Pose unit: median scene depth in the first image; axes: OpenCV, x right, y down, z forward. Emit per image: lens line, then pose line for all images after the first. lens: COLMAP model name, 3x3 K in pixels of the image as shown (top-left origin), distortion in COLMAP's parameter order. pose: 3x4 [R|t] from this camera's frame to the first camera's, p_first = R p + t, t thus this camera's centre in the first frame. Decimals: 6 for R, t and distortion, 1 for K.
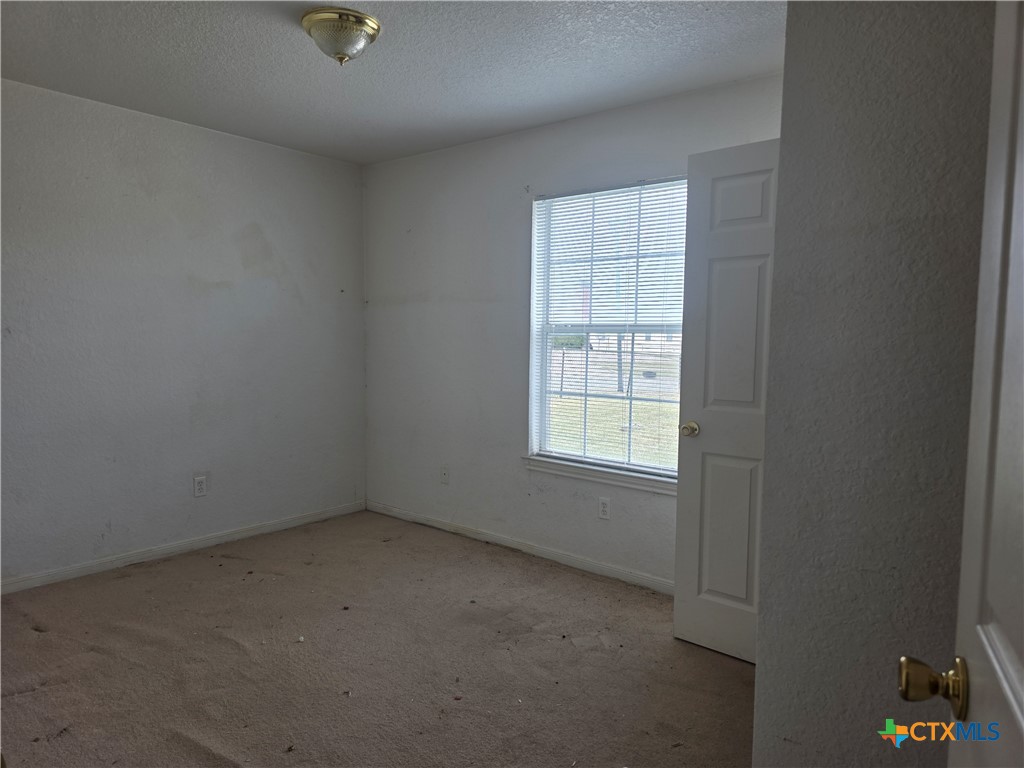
lens RADIAL K [[692.2, 0, 507.9], [0, 692.2, 390.1], [0, 0, 1]] dist [0.052545, -0.040059]
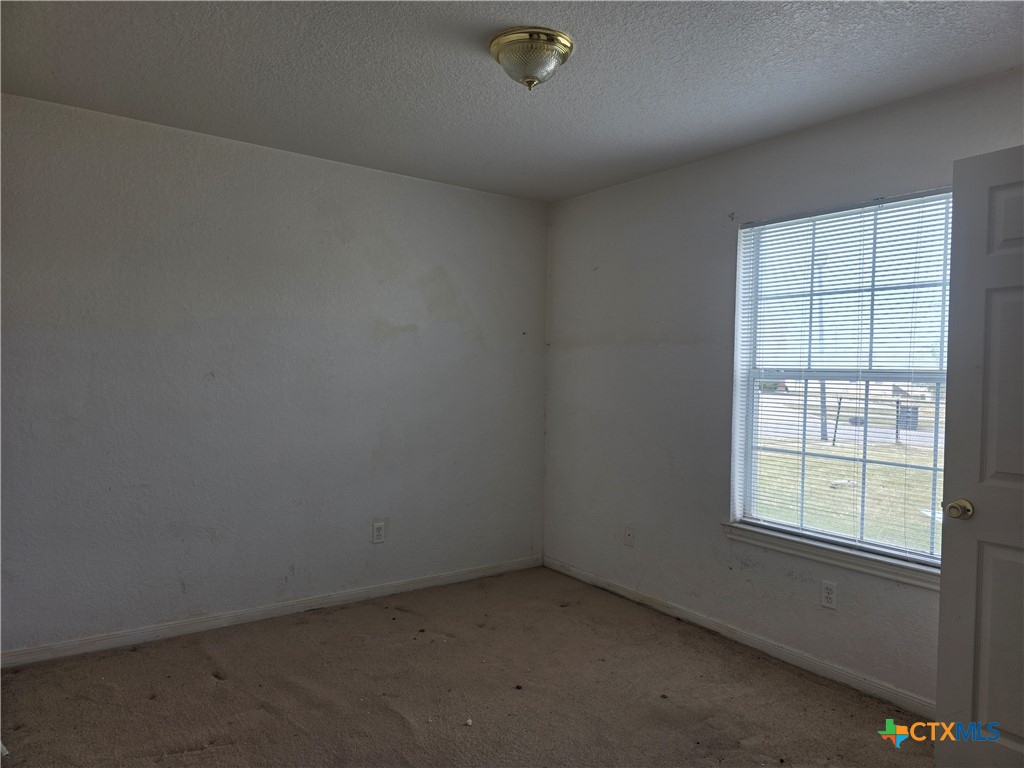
lens RADIAL K [[692.2, 0, 507.7], [0, 692.2, 385.0], [0, 0, 1]] dist [0.052545, -0.040059]
pose [[0.966876, 0.012177, -0.254958, -0.021734], [-0.028390, 0.997794, -0.060006, -0.017551], [0.253665, 0.065257, 0.965089, 0.103338]]
